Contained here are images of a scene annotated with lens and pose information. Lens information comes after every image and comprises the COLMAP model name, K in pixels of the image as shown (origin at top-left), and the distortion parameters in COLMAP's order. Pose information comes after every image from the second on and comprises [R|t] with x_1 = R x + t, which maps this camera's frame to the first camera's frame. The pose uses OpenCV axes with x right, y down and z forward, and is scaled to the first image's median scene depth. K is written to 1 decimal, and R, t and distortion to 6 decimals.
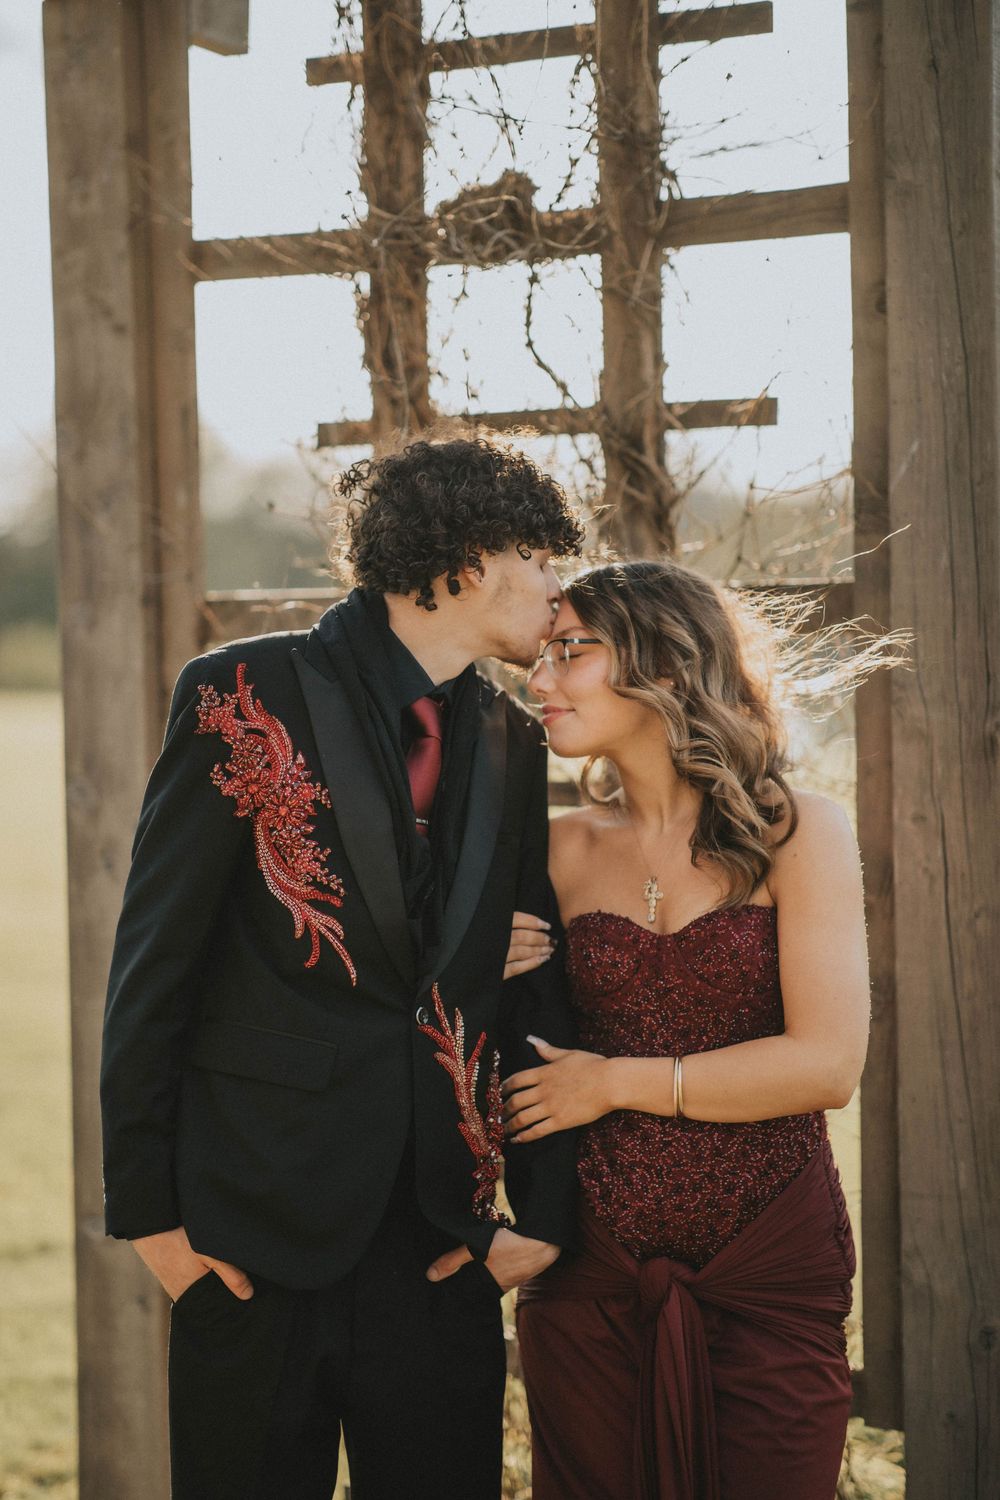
lens RADIAL K [[3469.7, 0, 500.0], [0, 3469.7, 750.0], [0, 0, 1]] dist [0.115095, 0.112763]
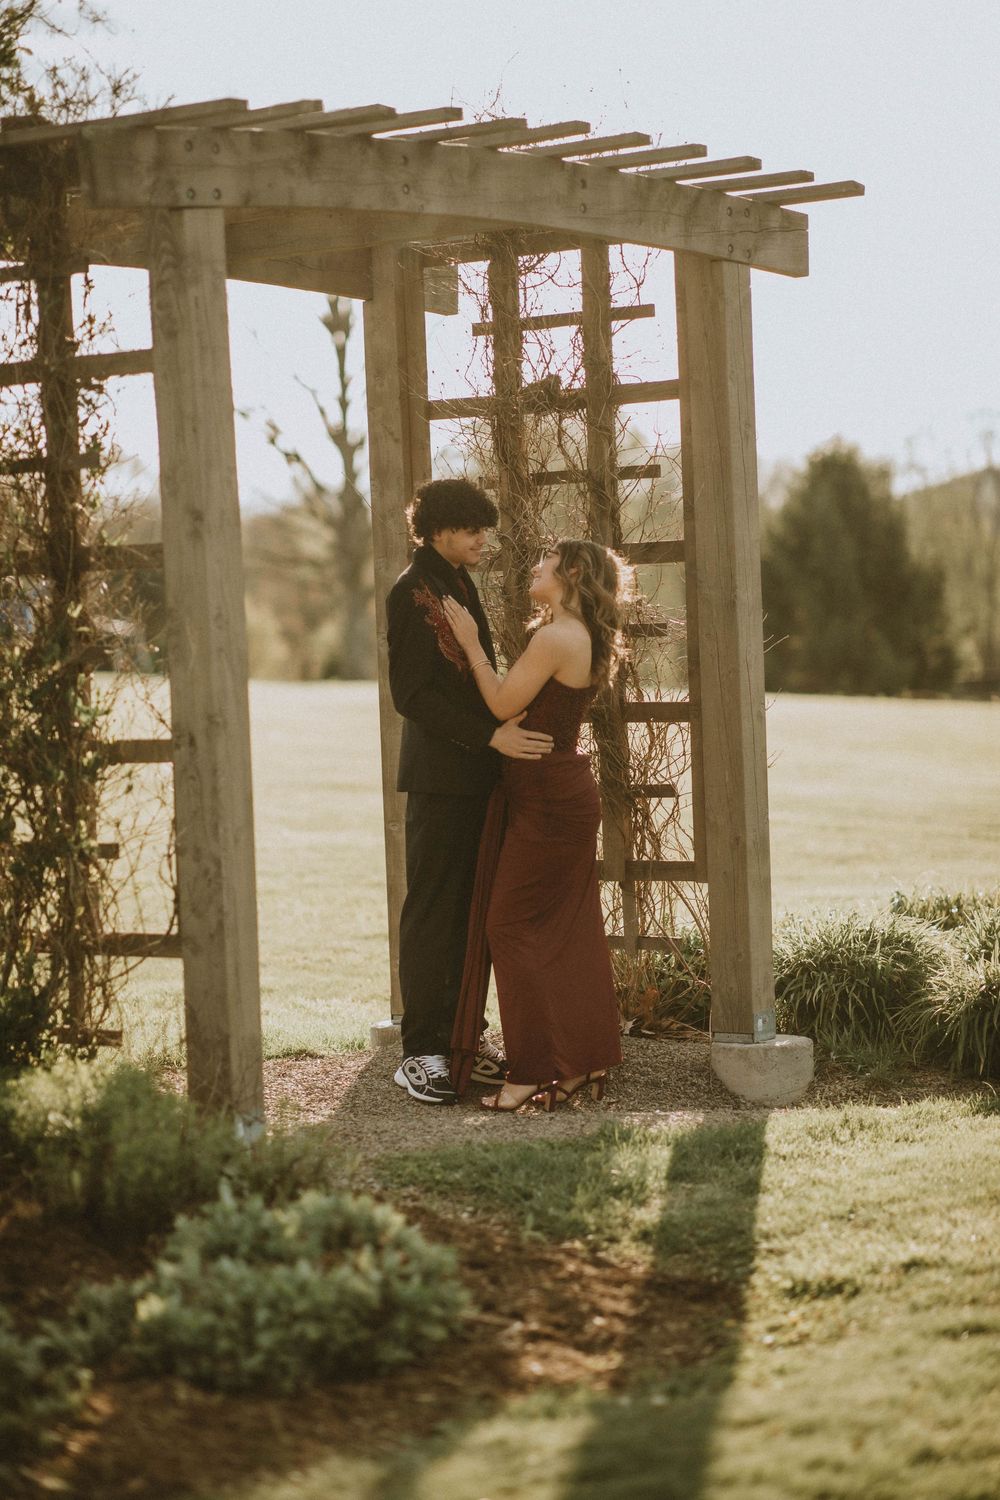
lens RADIAL K [[3469.7, 0, 500.0], [0, 3469.7, 750.0], [0, 0, 1]] dist [0.115095, 0.112763]
pose [[0.991807, -0.016030, -0.126737, 0.280929], [0.016462, 0.999862, 0.002358, 0.092508], [0.126682, -0.004425, 0.991934, -1.459140]]
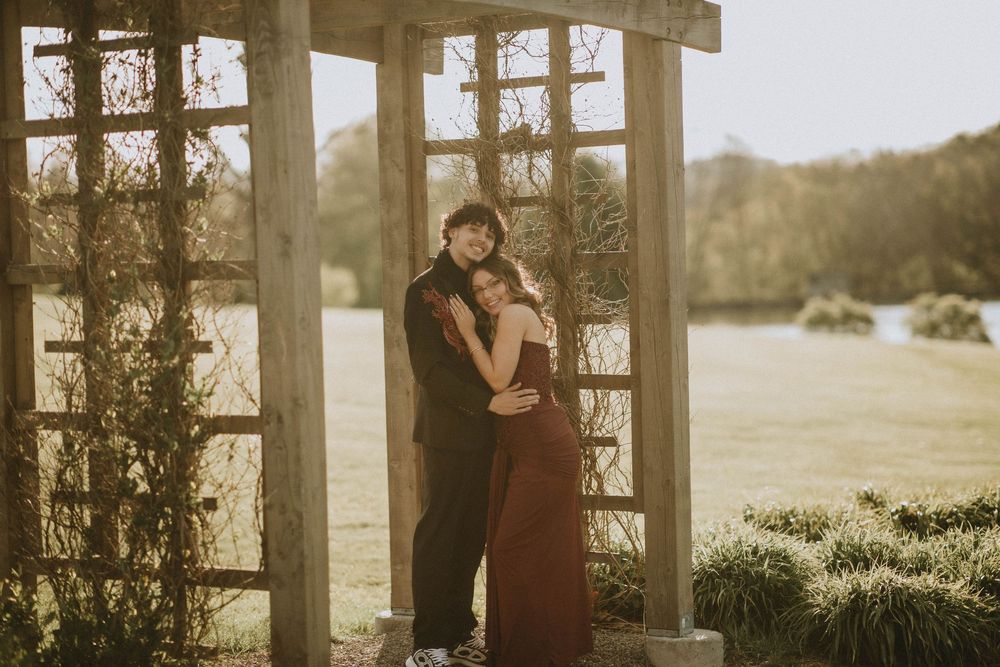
lens RADIAL K [[2313.1, 0, 497.6], [0, 2313.1, 348.2], [0, 0, 1]] dist [0.115095, 0.112763]
pose [[0.998327, -0.005859, -0.057527, 0.103350], [0.006111, 0.999972, 0.004219, 0.031377], [0.057500, -0.004564, 0.998335, -1.156433]]
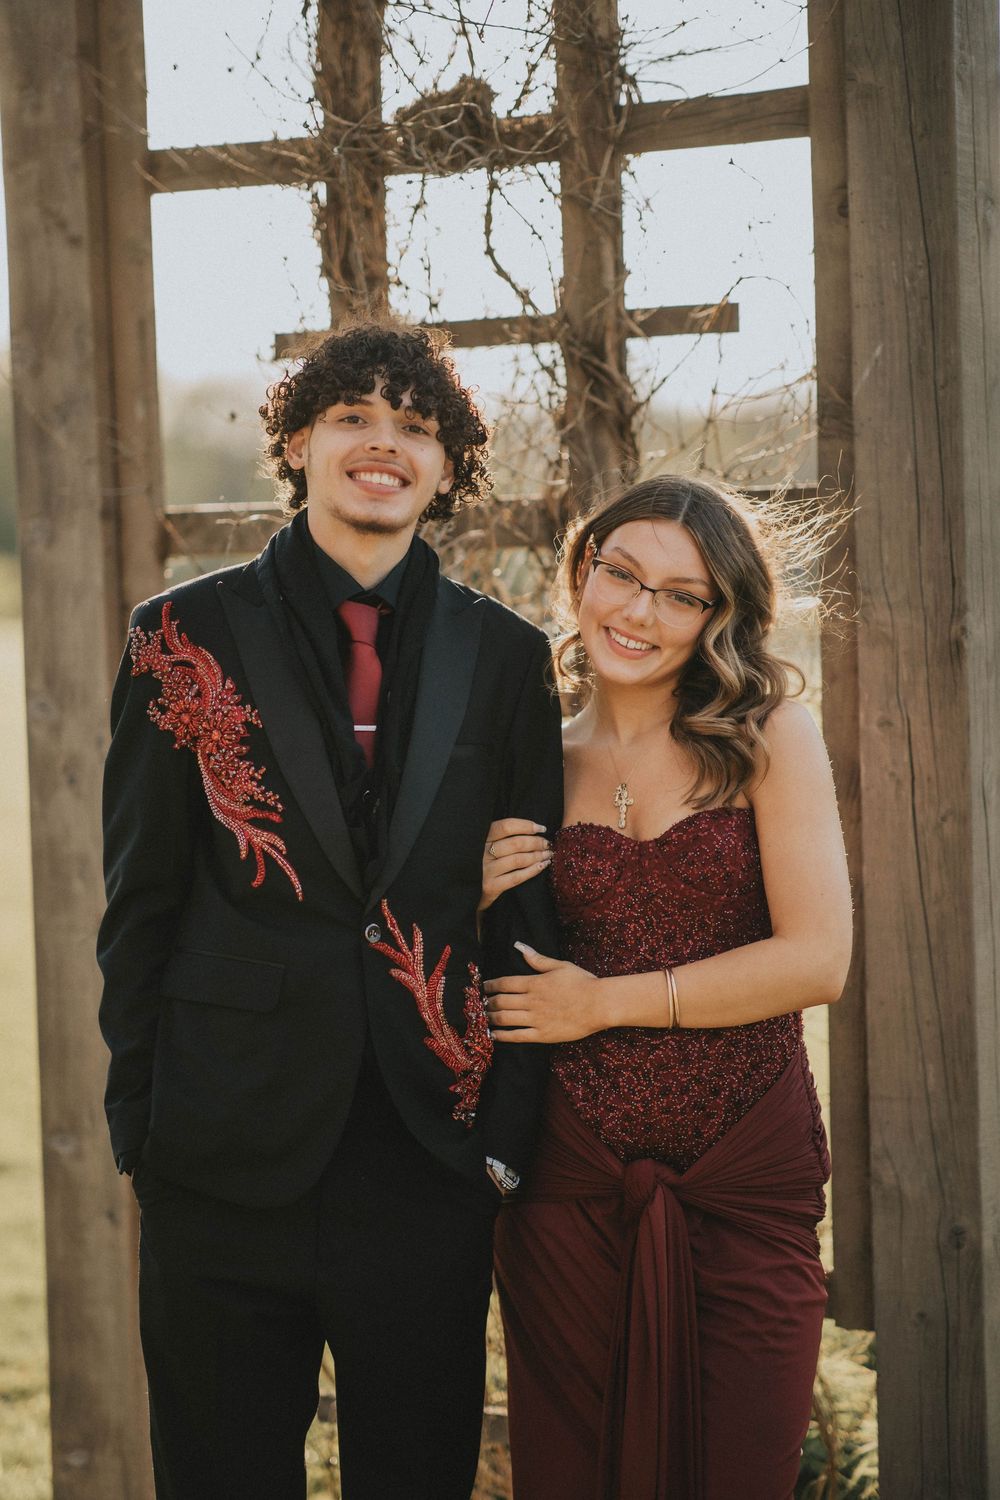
lens RADIAL K [[3469.7, 0, 500.0], [0, 3469.7, 750.0], [0, 0, 1]] dist [0.115095, 0.112763]
pose [[0.999752, -0.012481, 0.018448, -0.008882], [0.012038, 0.999640, 0.023958, 0.002023], [-0.018740, -0.023730, 0.999543, 0.000516]]
